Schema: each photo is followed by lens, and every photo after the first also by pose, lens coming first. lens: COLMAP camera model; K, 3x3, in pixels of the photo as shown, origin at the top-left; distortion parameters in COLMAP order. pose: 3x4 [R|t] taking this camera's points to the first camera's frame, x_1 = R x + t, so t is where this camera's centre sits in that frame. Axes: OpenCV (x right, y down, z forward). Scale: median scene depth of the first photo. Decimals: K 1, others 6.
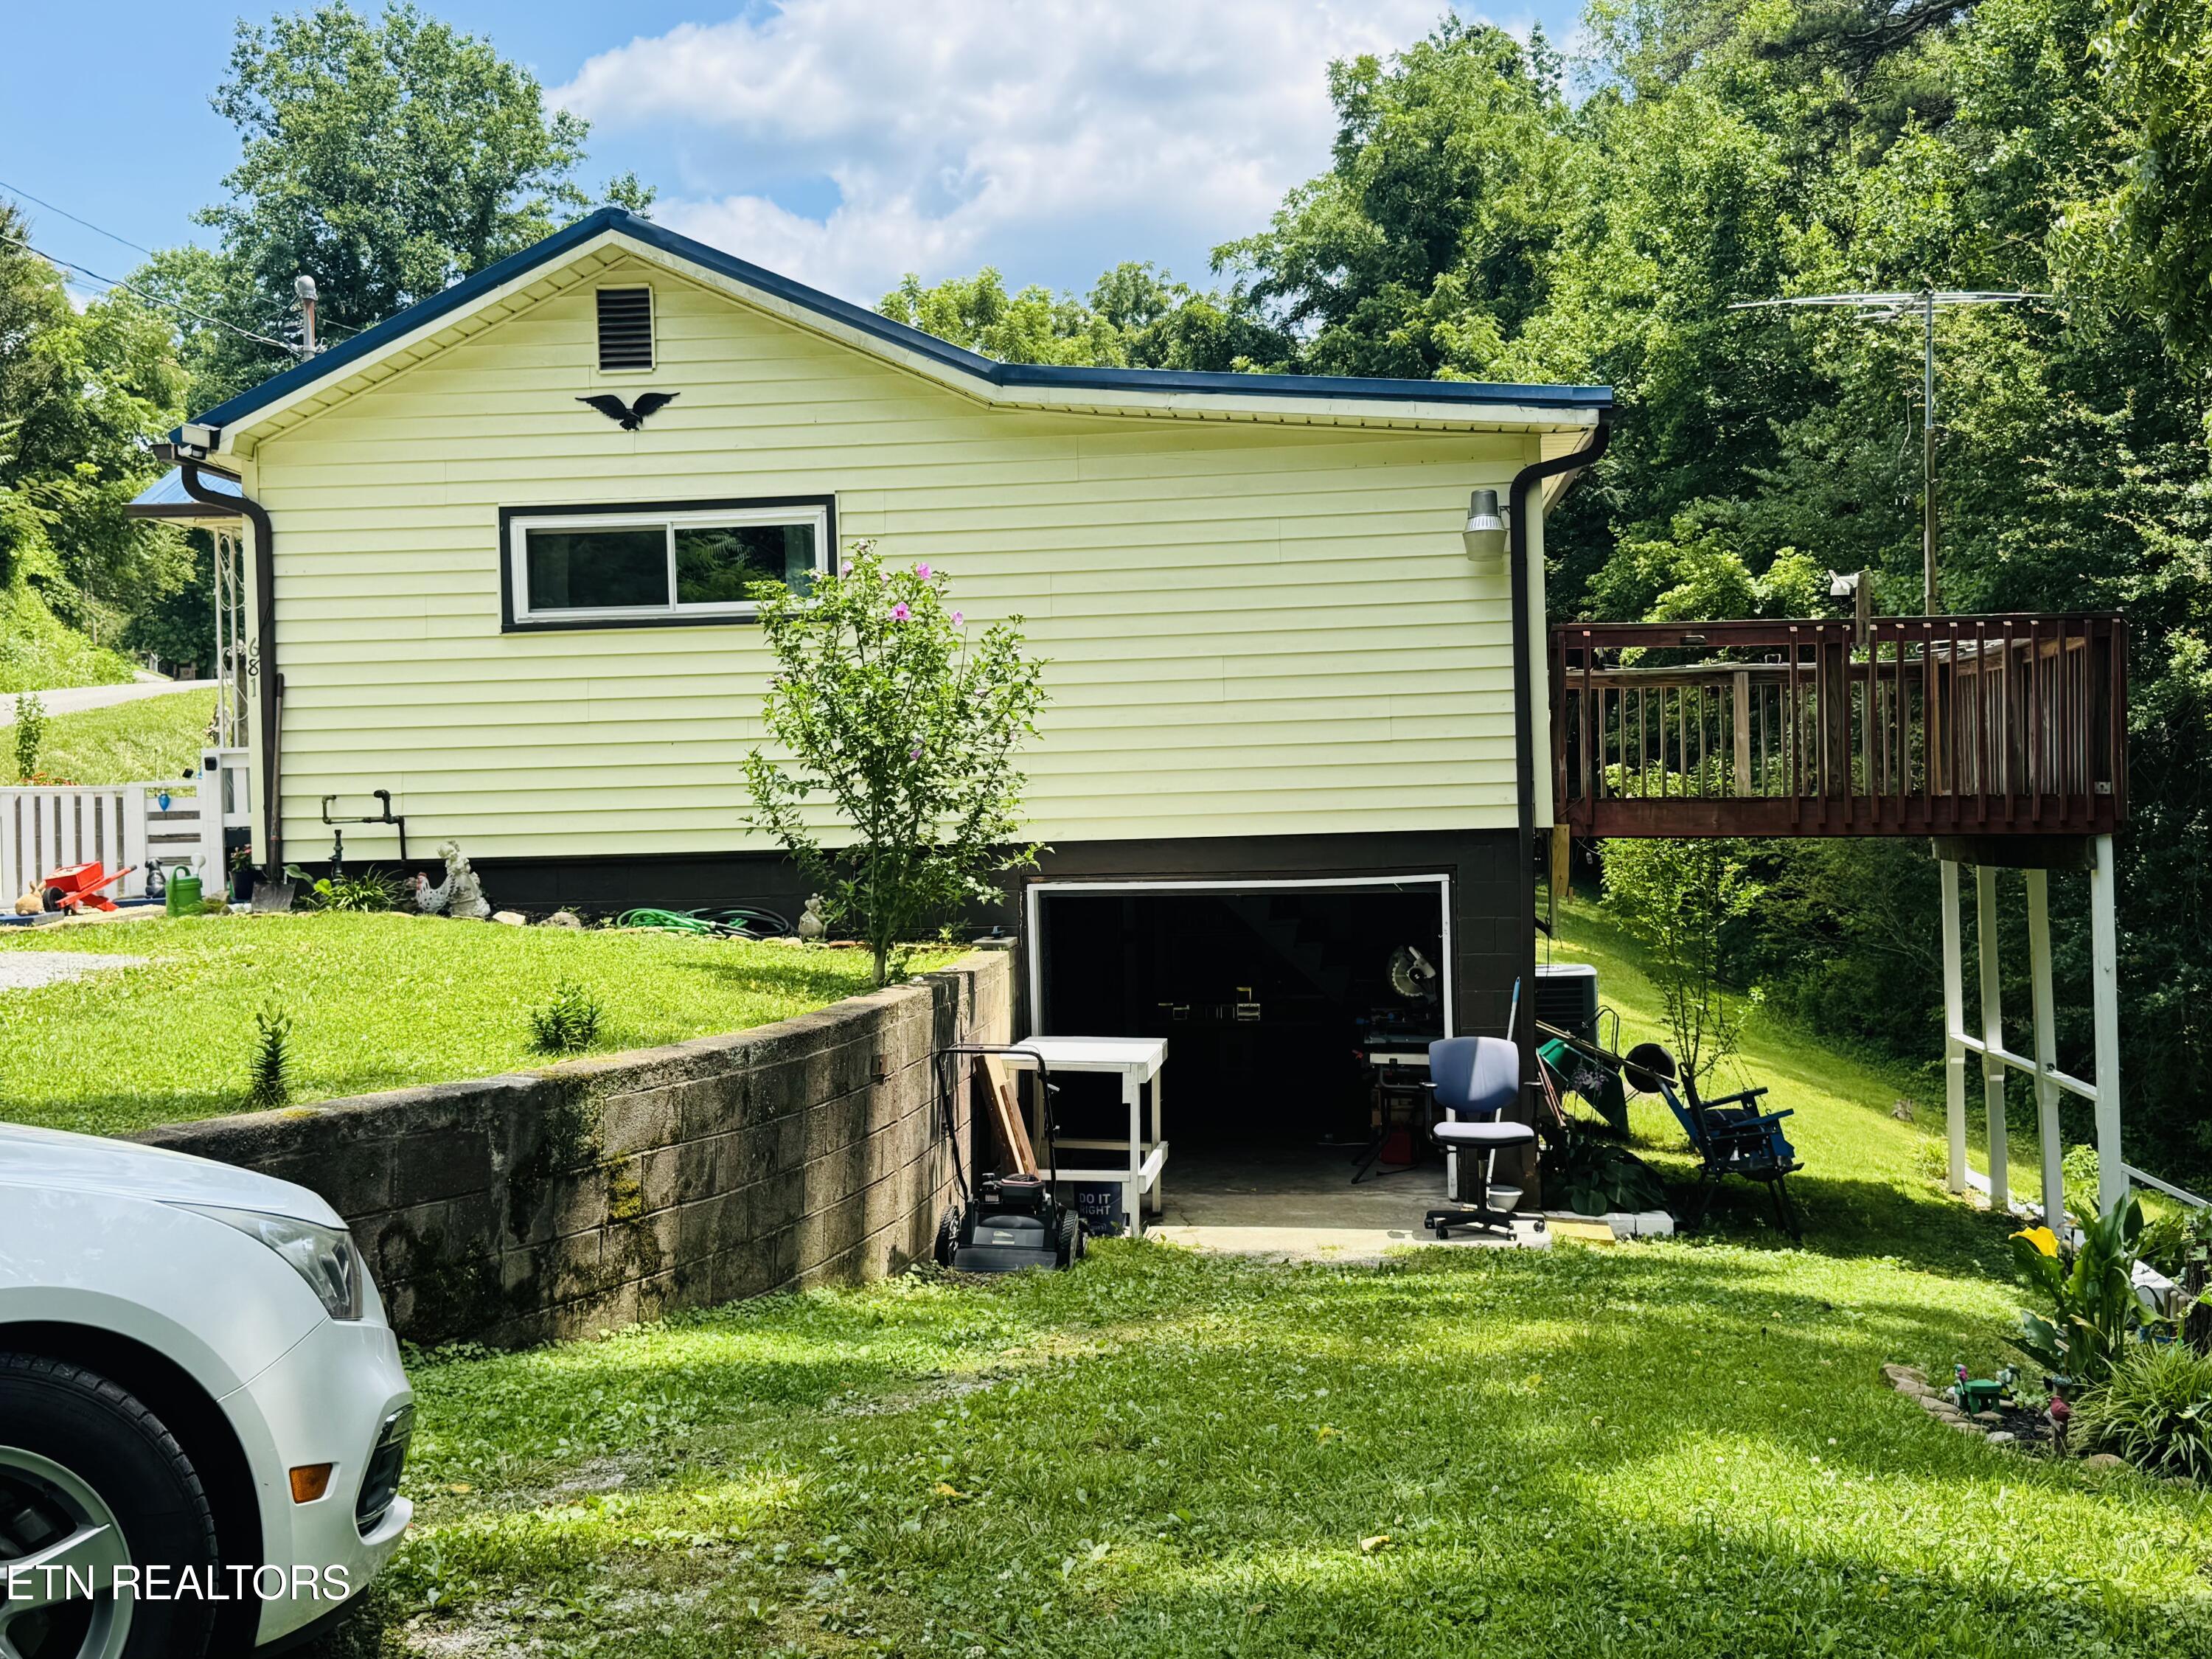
lens RADIAL K [[2378.9, 0, 1106.0], [0, 2378.9, 829.5], [0, 0, 1]] dist [-0.009834, -0.004905]
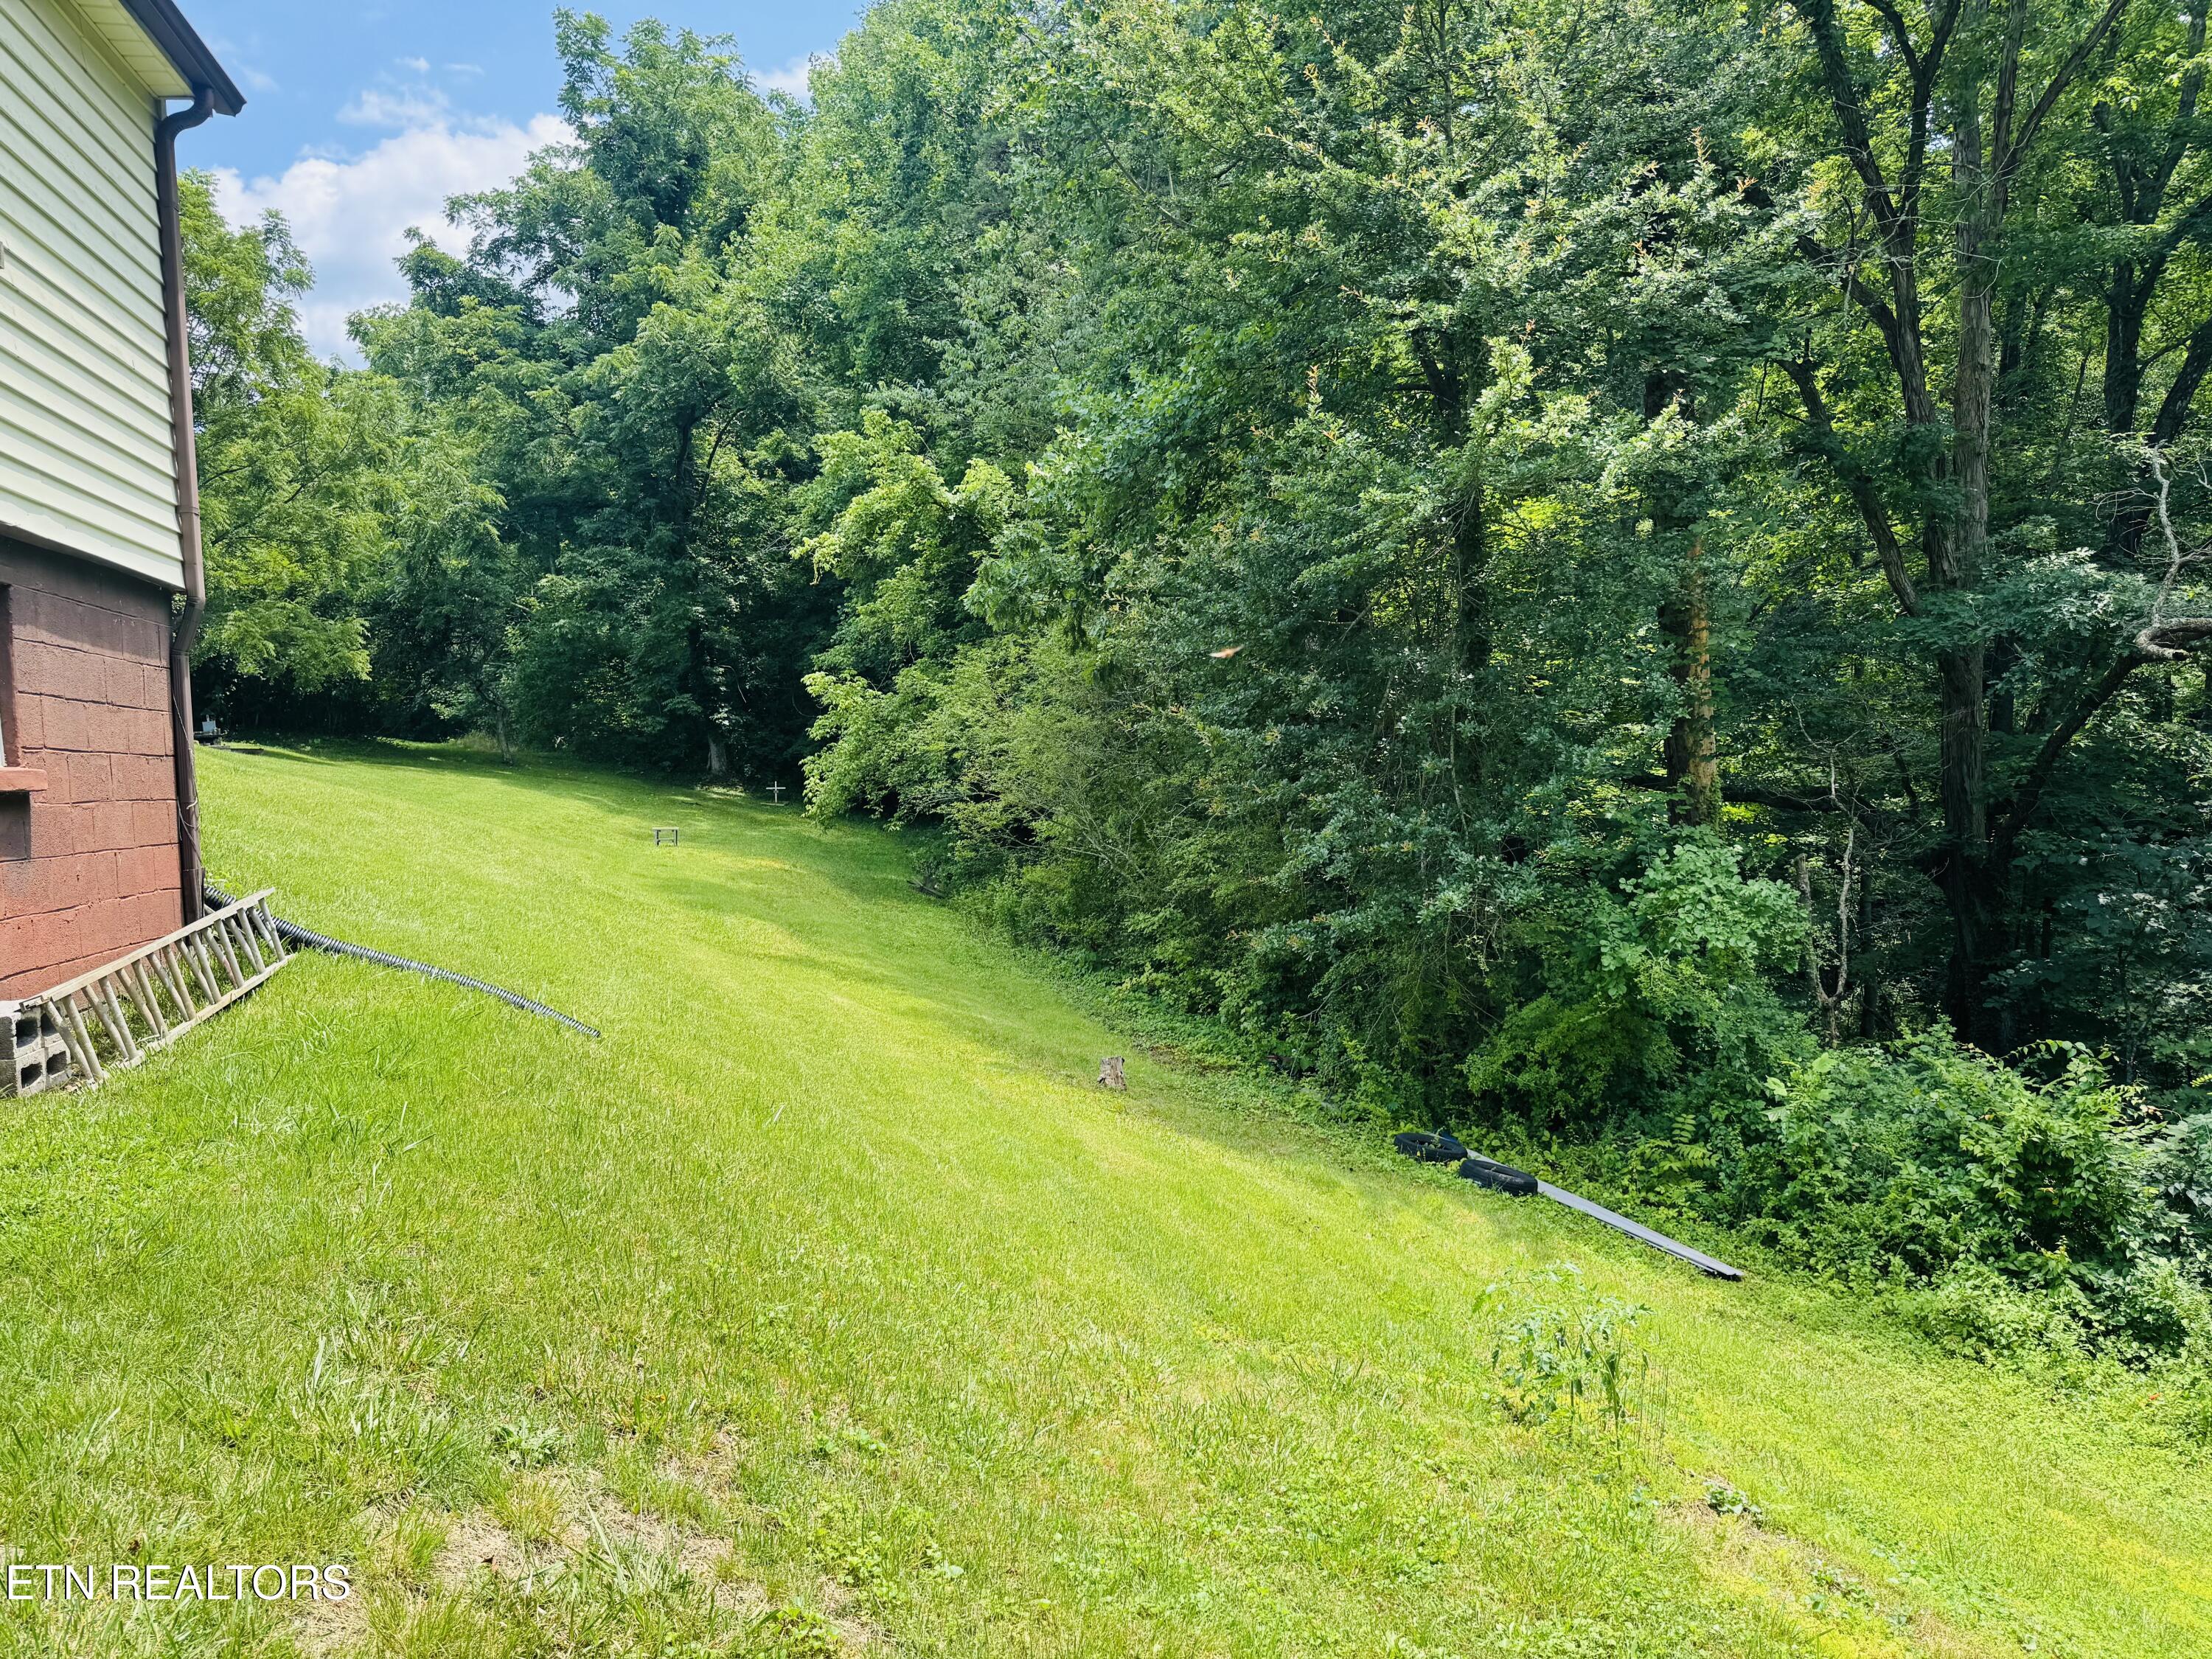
lens RADIAL K [[1550.3, 0, 1117.0], [0, 1550.3, 839.9], [0, 0, 1]] dist [0.094214, -0.136043]
pose [[0.941135, -0.024428, 0.337148, 0.086079], [0.014083, 0.999353, 0.033094, 0.016763], [-0.337738, -0.026398, 0.940870, 0.265235]]
